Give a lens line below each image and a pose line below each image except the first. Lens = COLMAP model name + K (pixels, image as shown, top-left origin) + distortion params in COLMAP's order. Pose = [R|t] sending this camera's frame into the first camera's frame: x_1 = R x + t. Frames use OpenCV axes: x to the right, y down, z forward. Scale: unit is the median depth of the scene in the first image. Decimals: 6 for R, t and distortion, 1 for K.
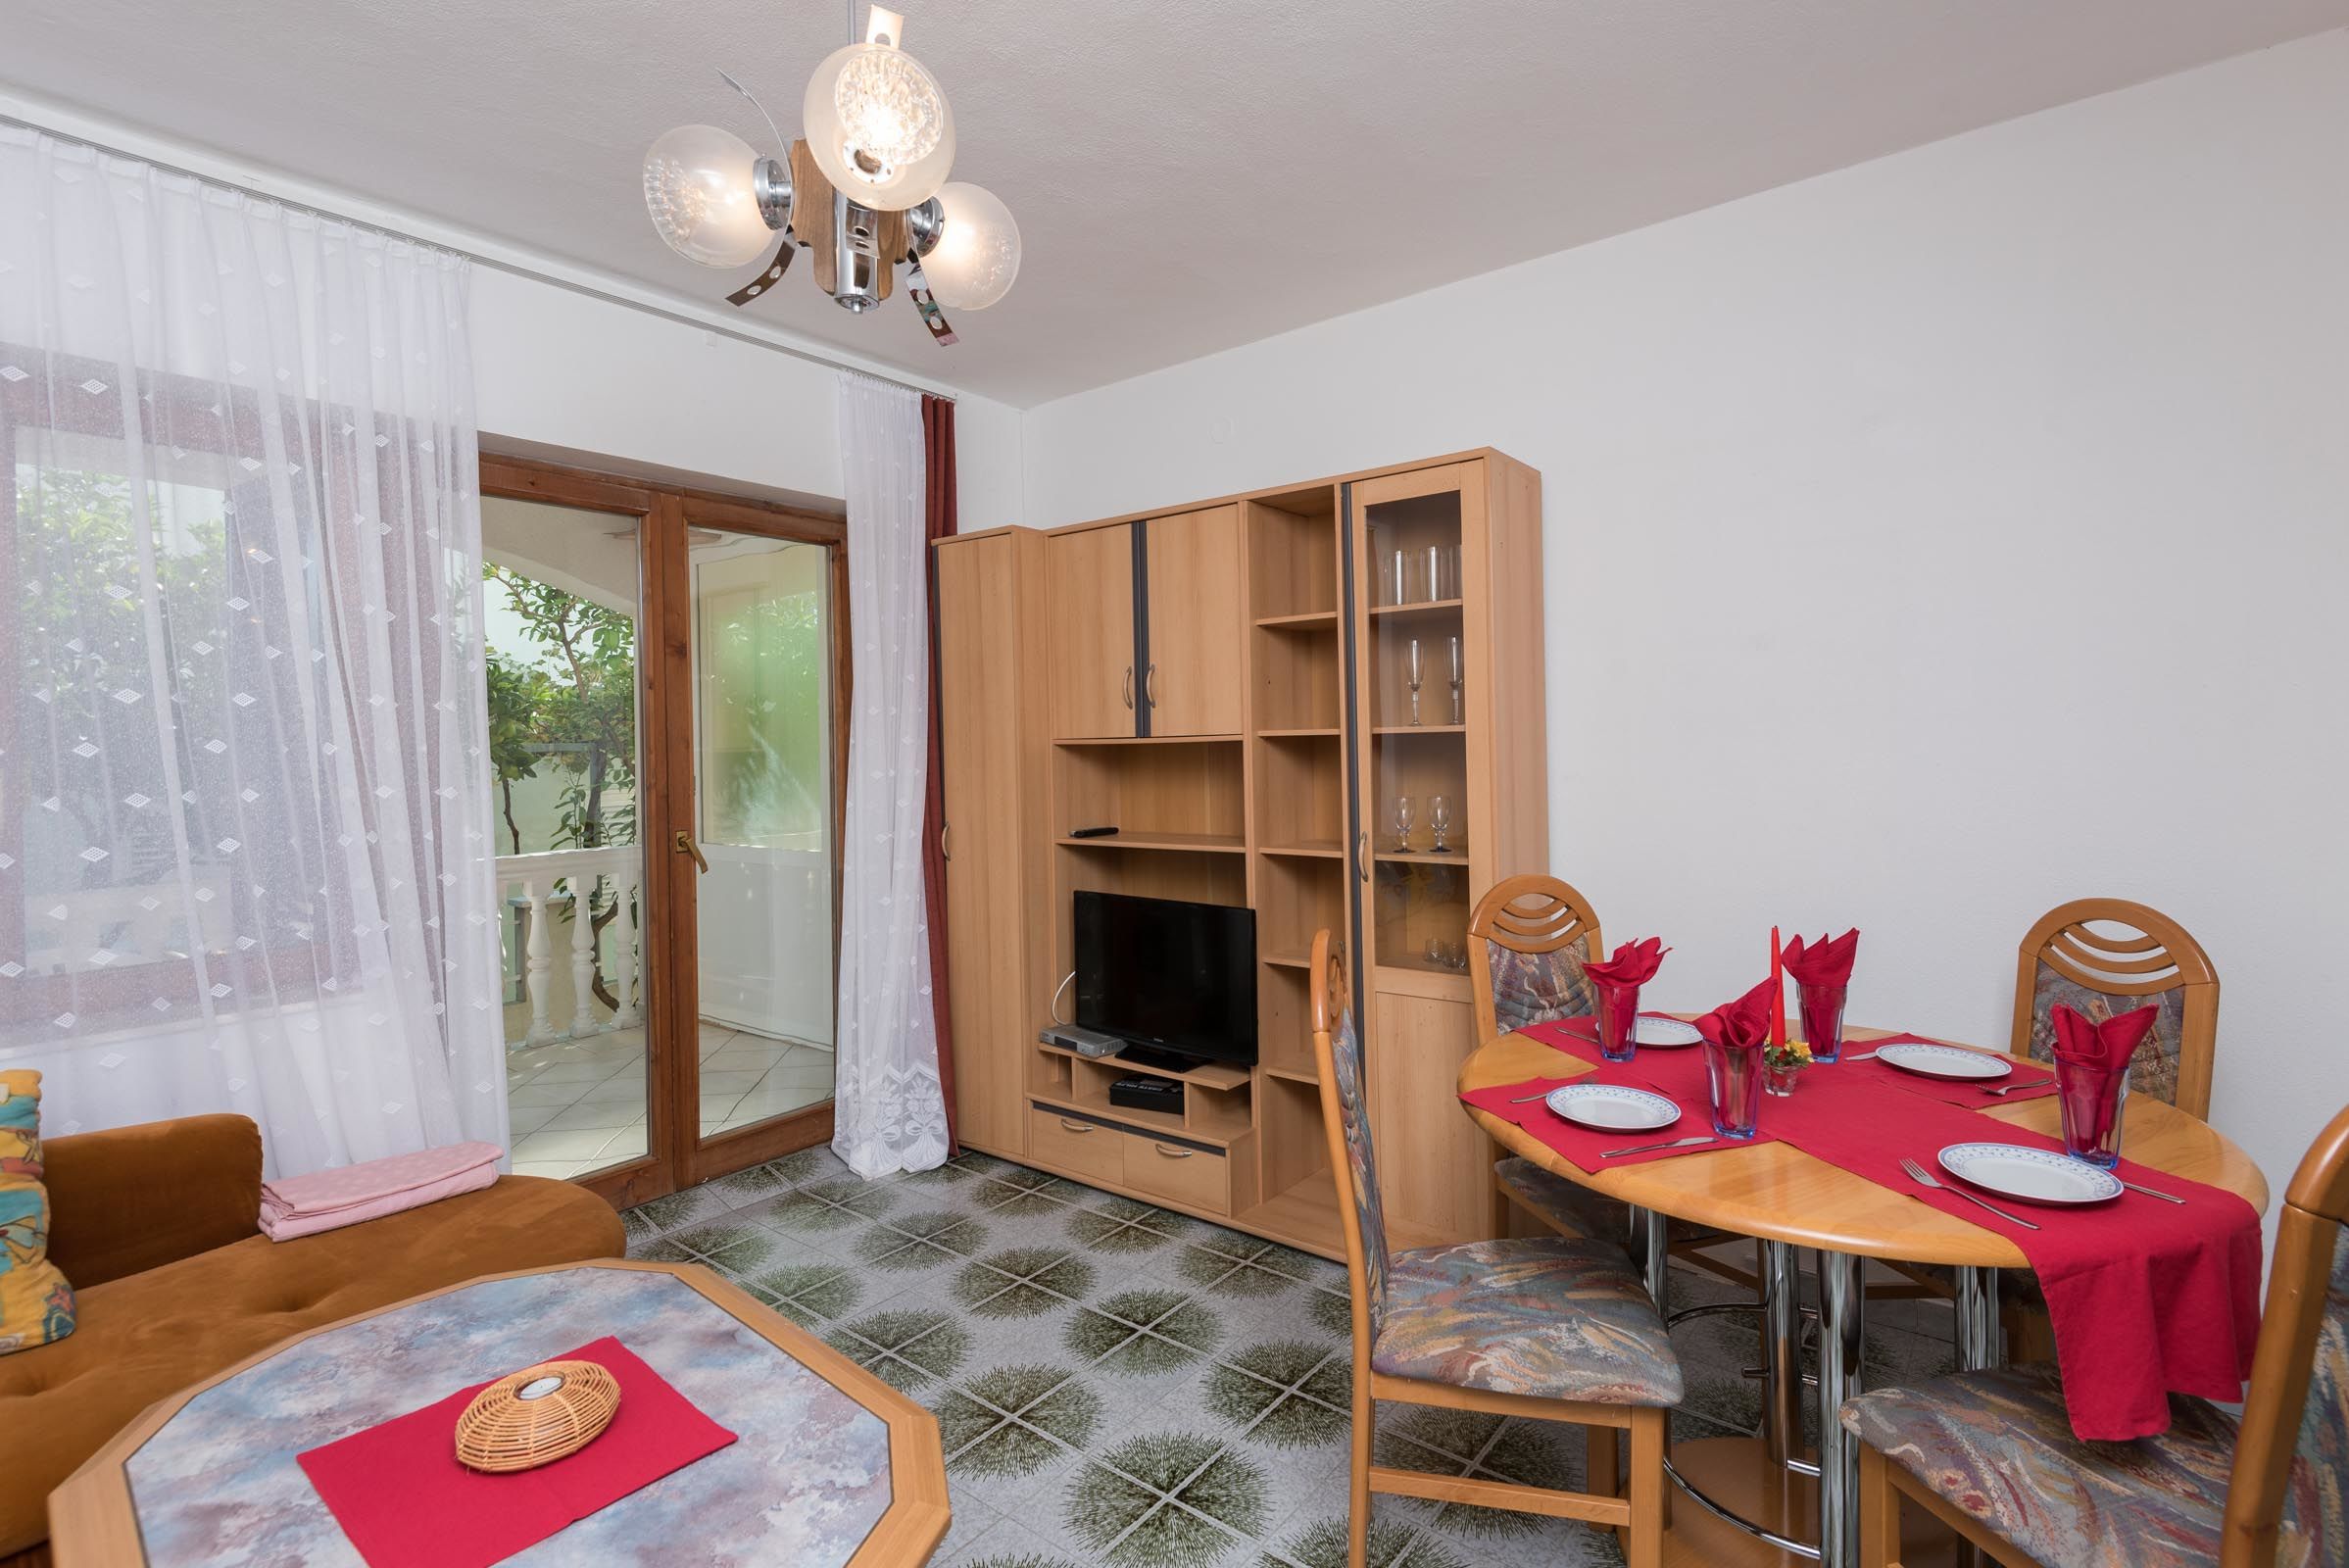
lens RADIAL K [[1094.4, 0, 1226.0], [0, 1094.4, 746.9], [0, 0, 1]] dist [0.001595, -0.000151]
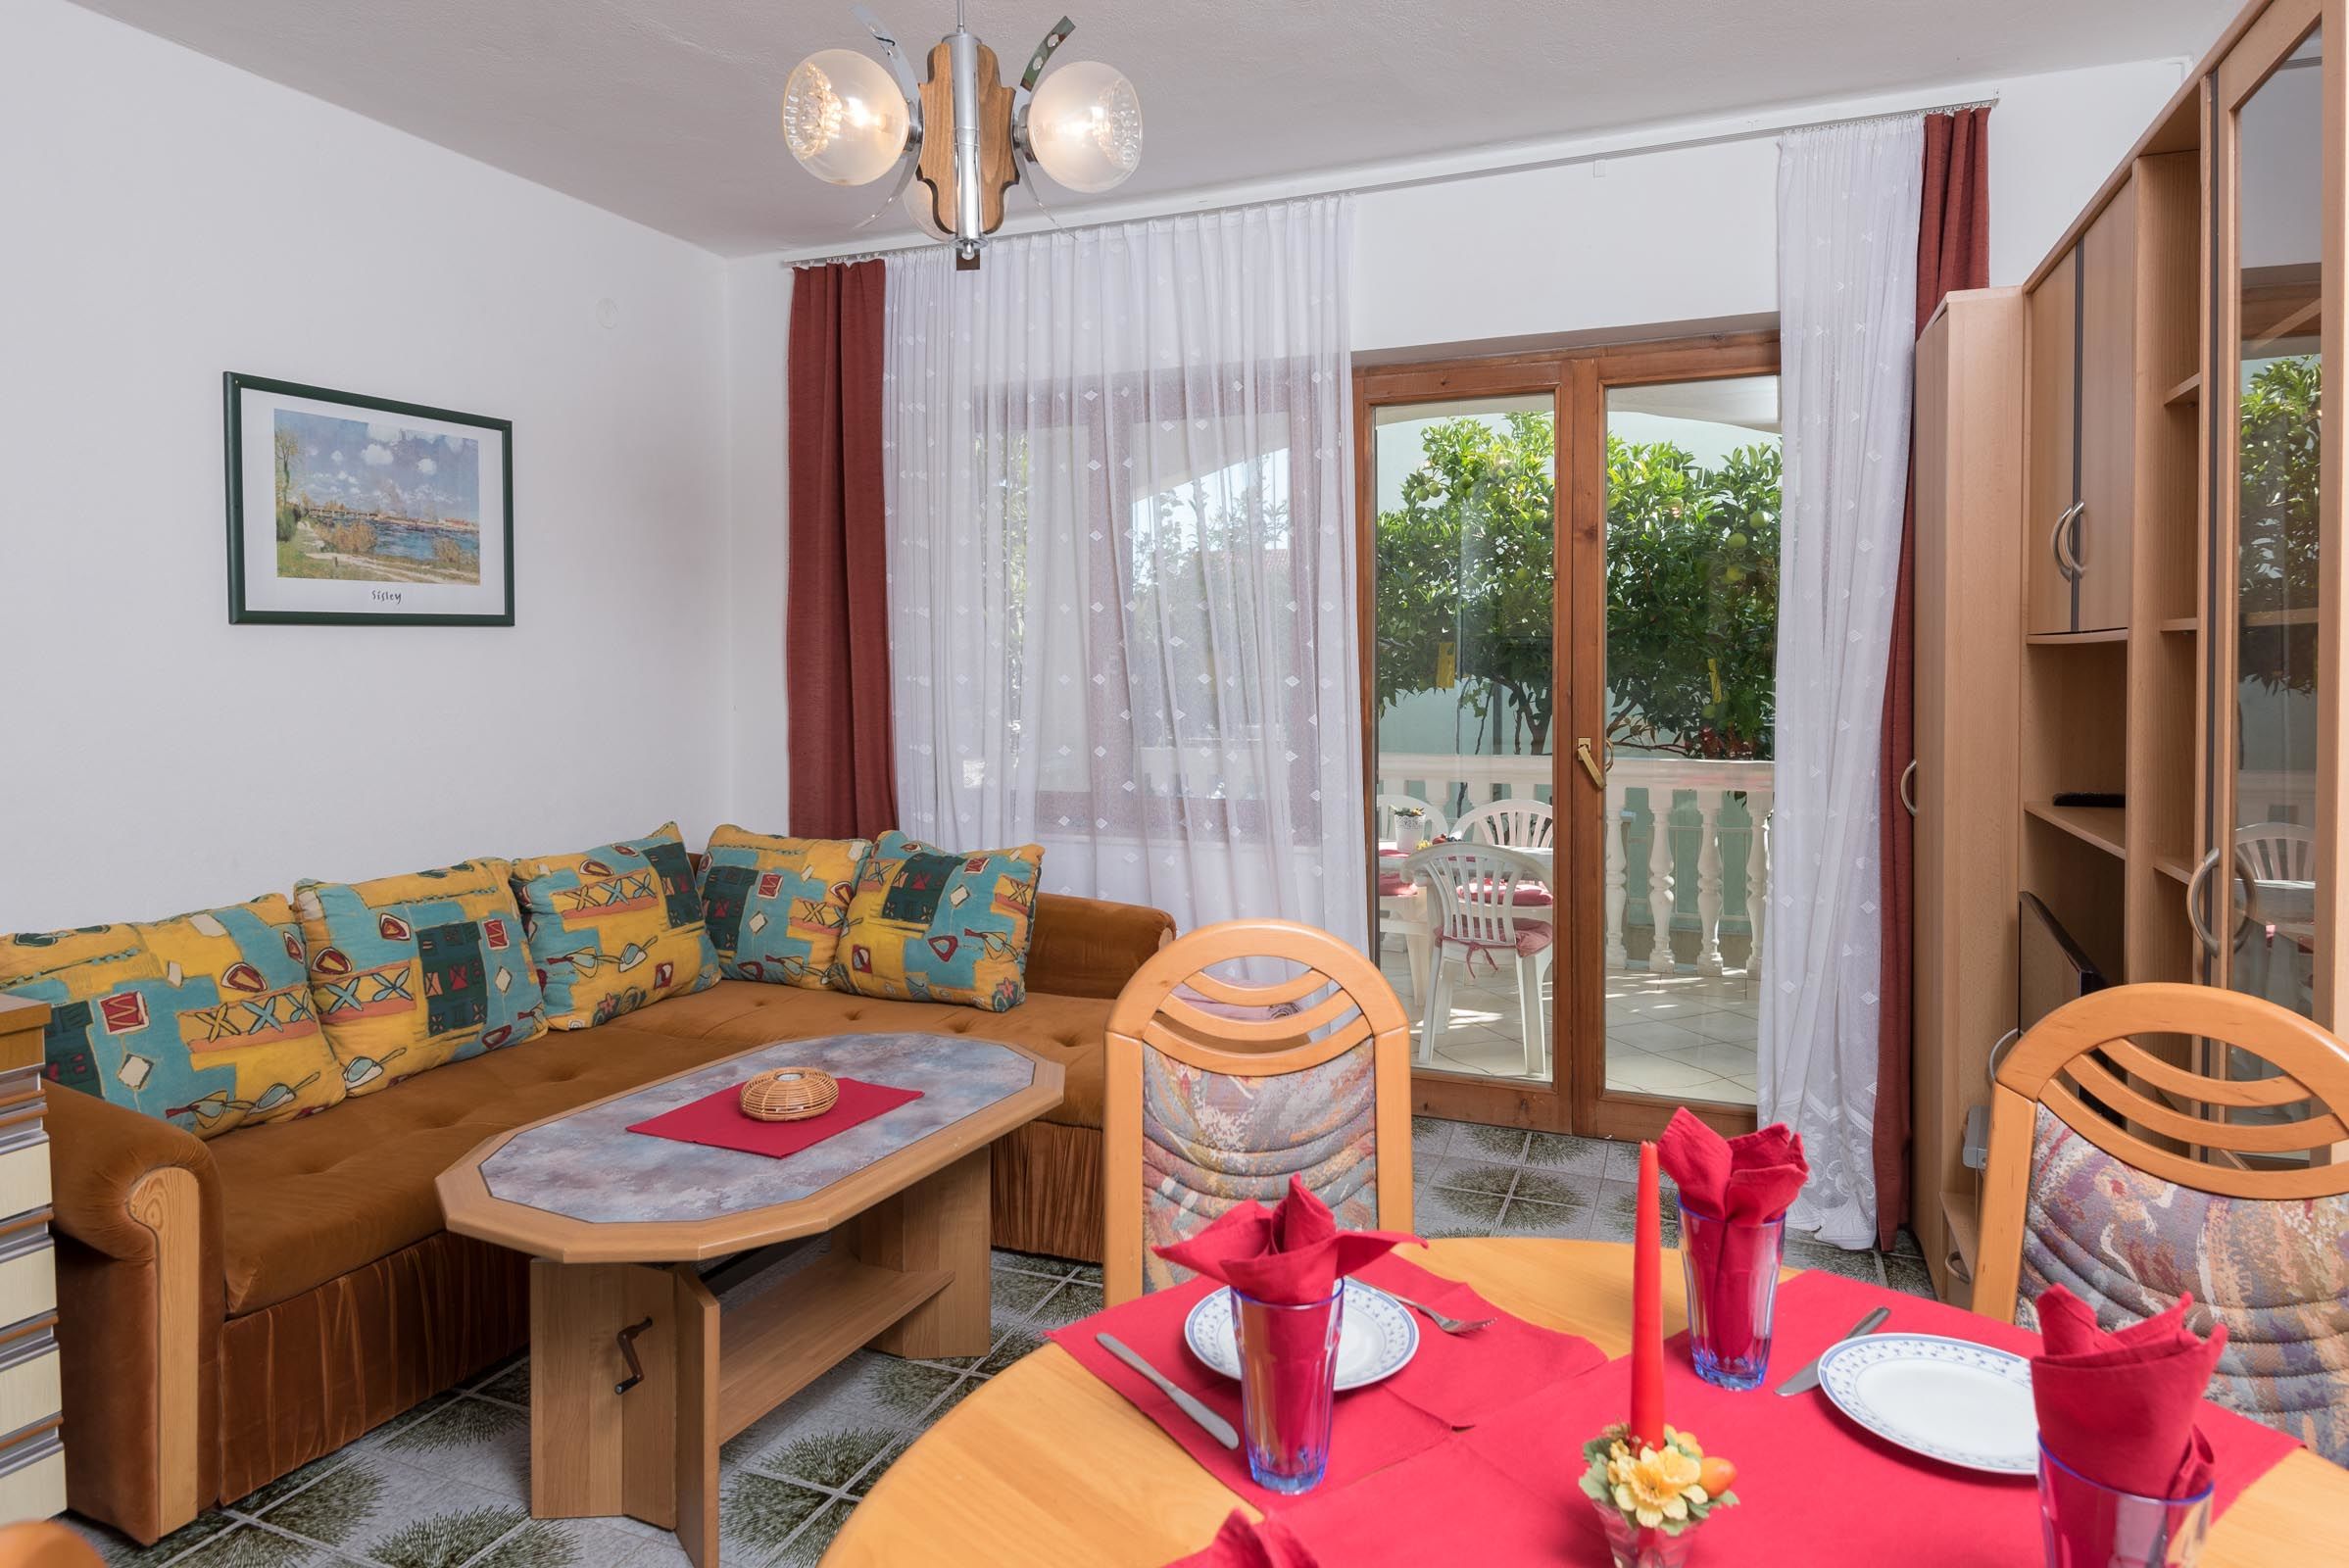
lens RADIAL K [[1368.5, 0, 1176.2], [0, 1368.5, 687.4], [0, 0, 1]] dist [0.004821, 0.000085]
pose [[0.269498, 0.039067, -0.962208, 0.802721], [-0.004544, 0.999217, 0.039297, -0.009367], [0.962990, -0.006218, 0.269464, 0.635817]]
